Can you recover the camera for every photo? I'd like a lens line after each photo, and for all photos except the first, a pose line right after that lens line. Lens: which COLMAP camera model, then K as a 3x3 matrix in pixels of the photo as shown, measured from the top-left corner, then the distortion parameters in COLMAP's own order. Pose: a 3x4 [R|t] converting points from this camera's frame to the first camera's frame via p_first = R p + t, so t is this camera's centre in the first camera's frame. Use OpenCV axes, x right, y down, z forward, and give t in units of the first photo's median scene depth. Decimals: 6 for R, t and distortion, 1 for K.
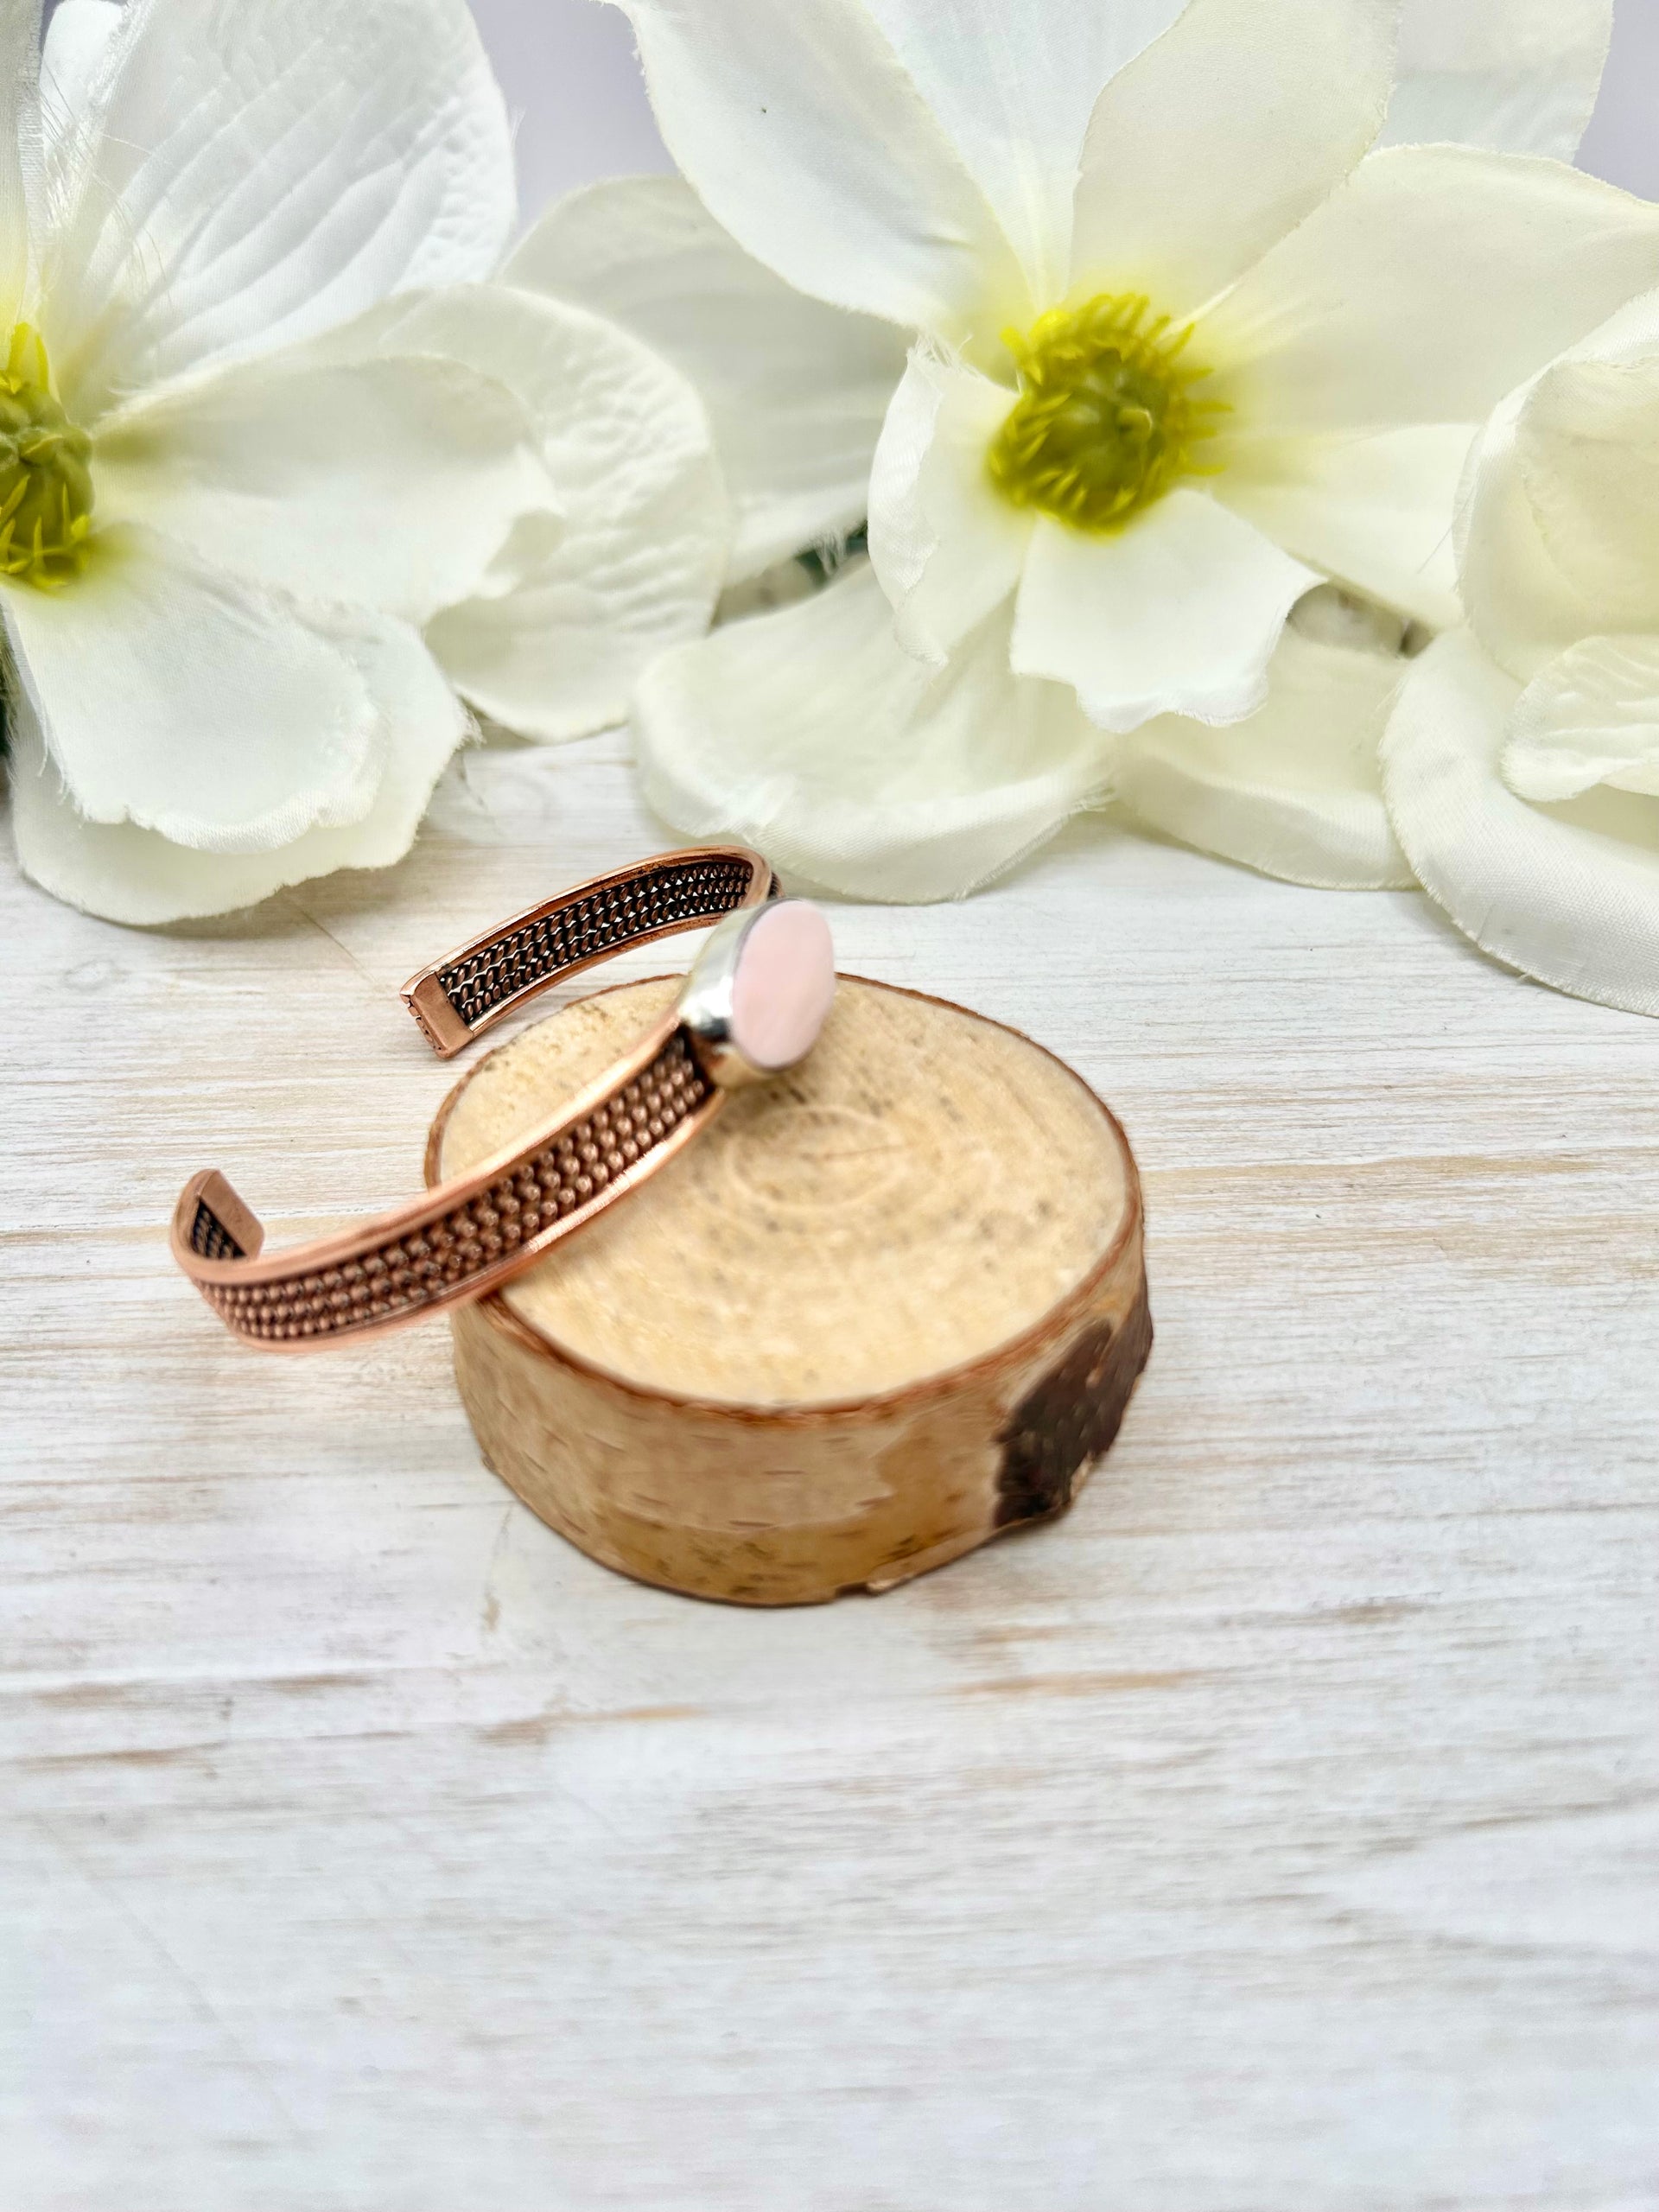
lens RADIAL K [[1616.8, 0, 827.0], [0, 1616.8, 1109.7], [0, 0, 1]] dist [-0.036630, 0.034998]
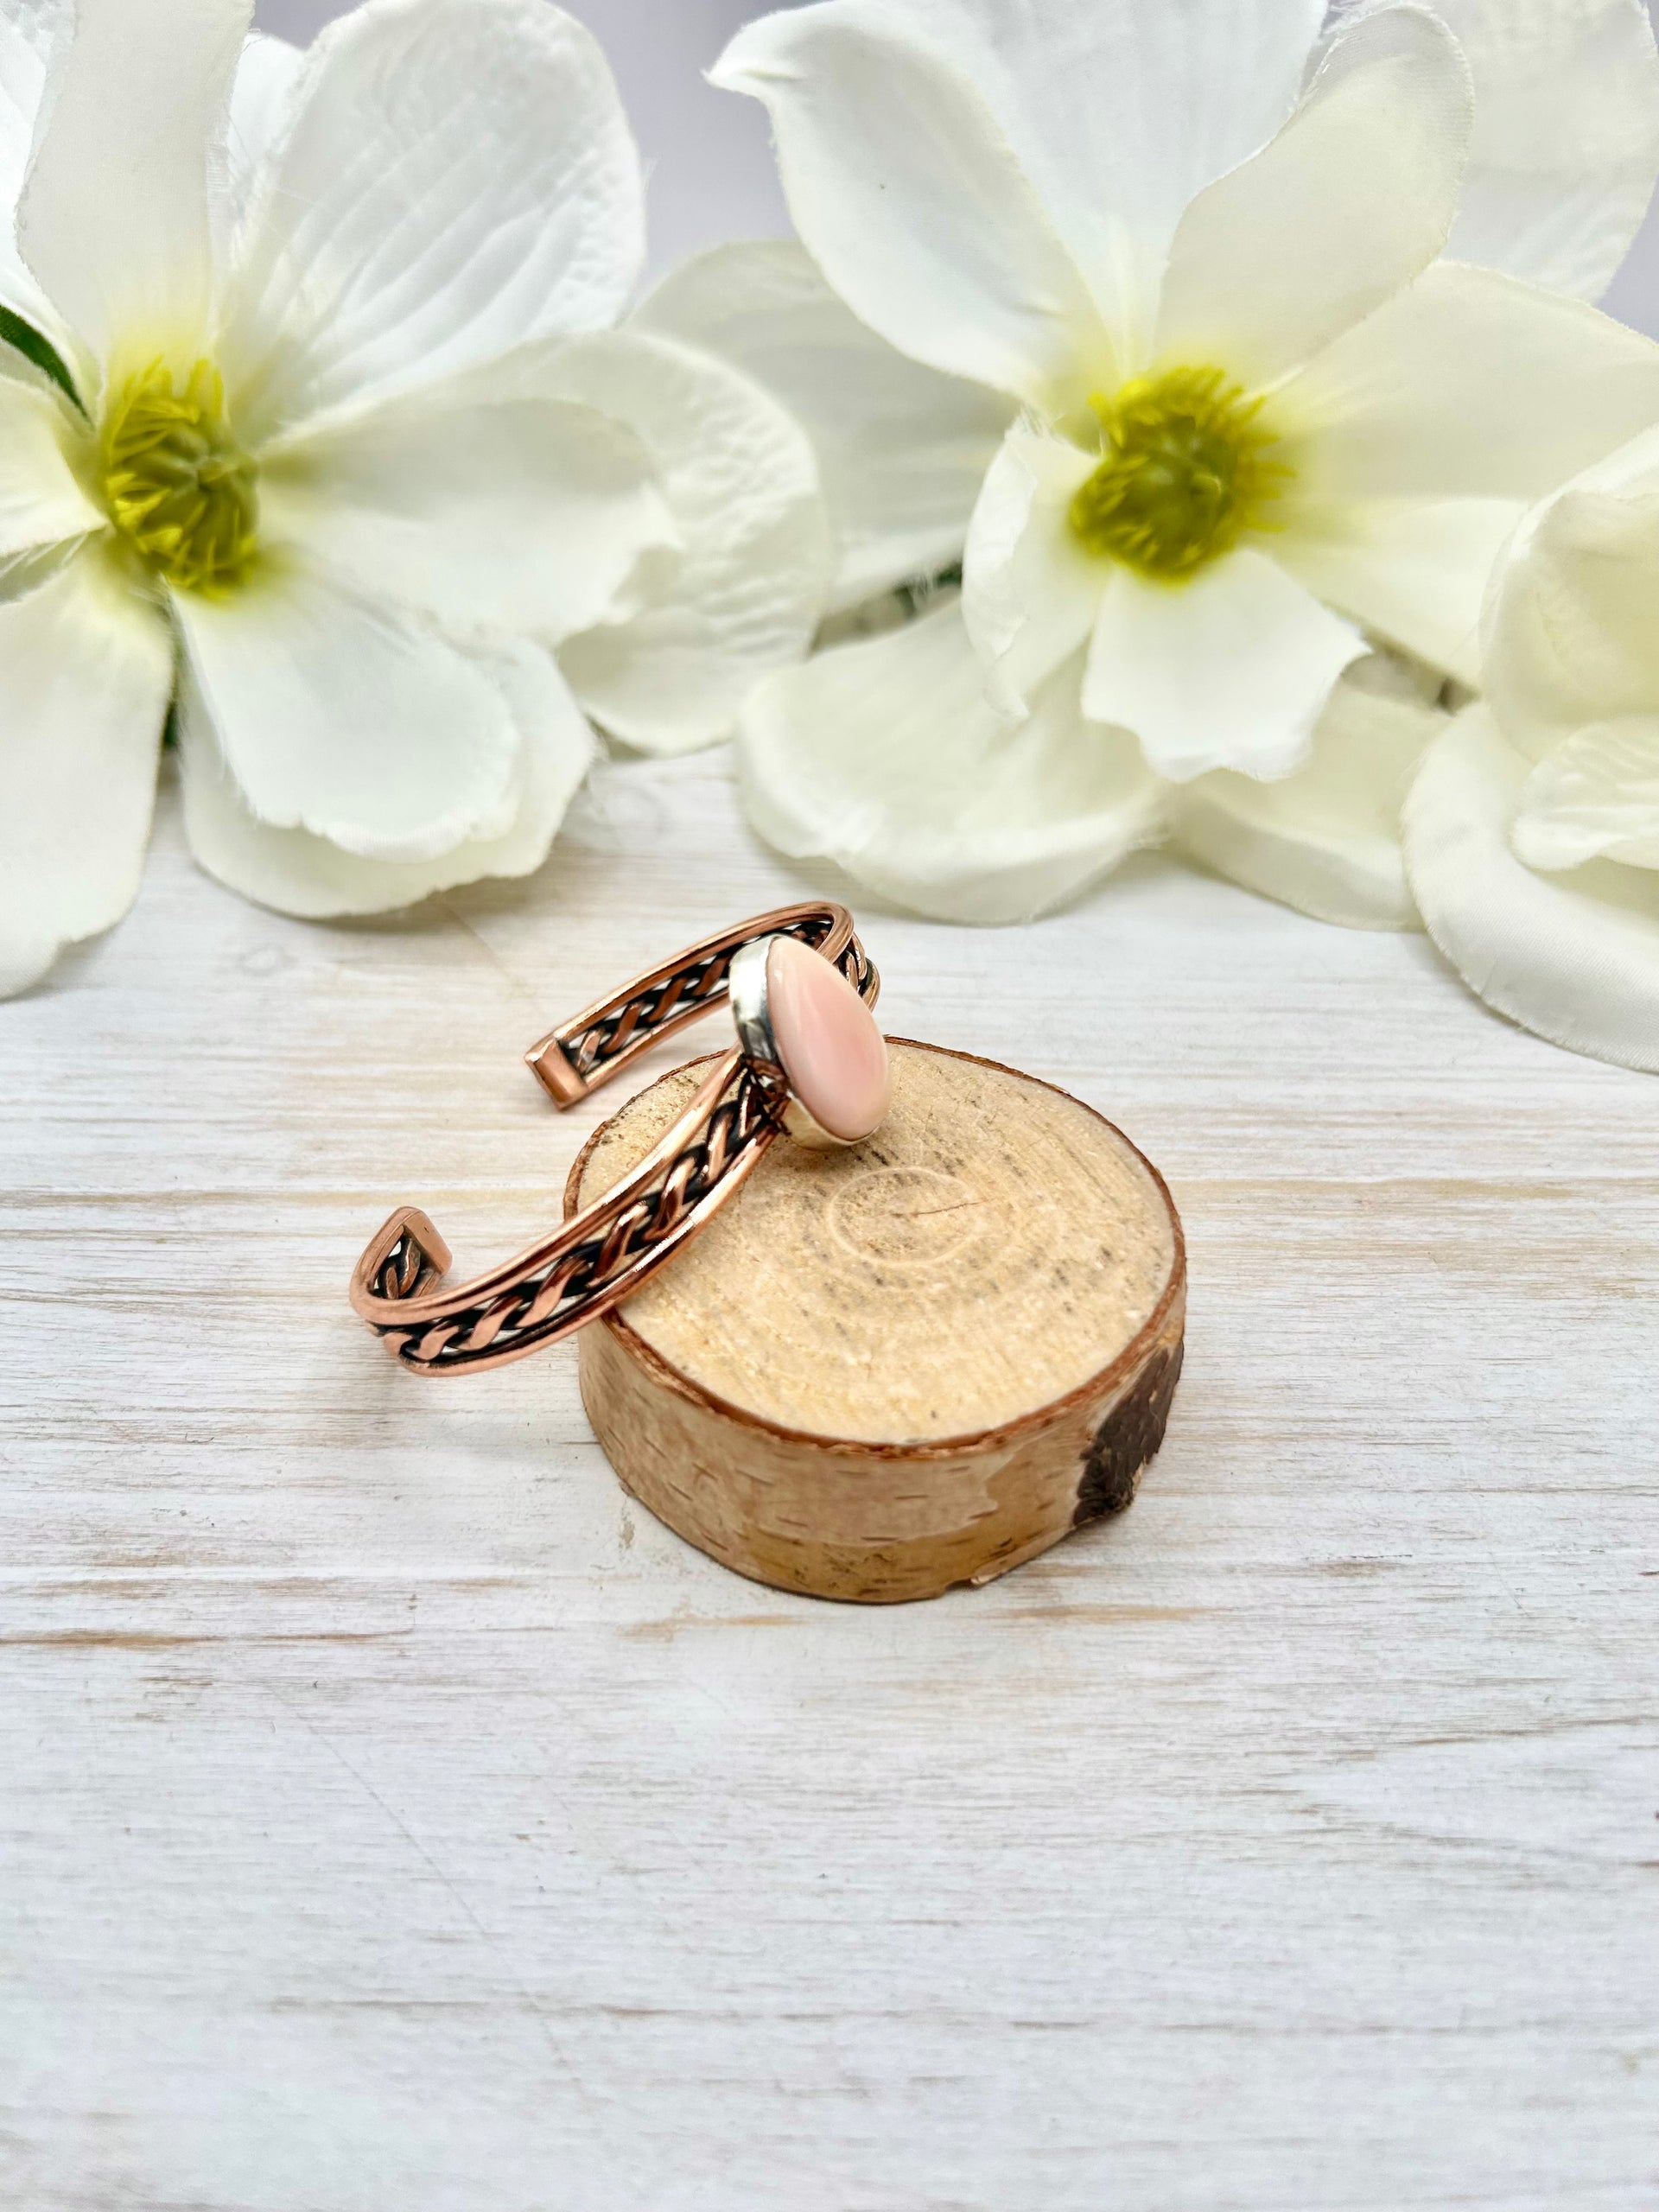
lens RADIAL K [[1627.7, 0, 828.6], [0, 1627.7, 1104.6], [0, 0, 1]] dist [-0.015599, 0.002280]
pose [[0.998985, 0.042336, -0.015377, -0.044535], [-0.041594, 0.998087, 0.045738, -0.064552], [0.017284, -0.045052, 0.998835, -0.183099]]
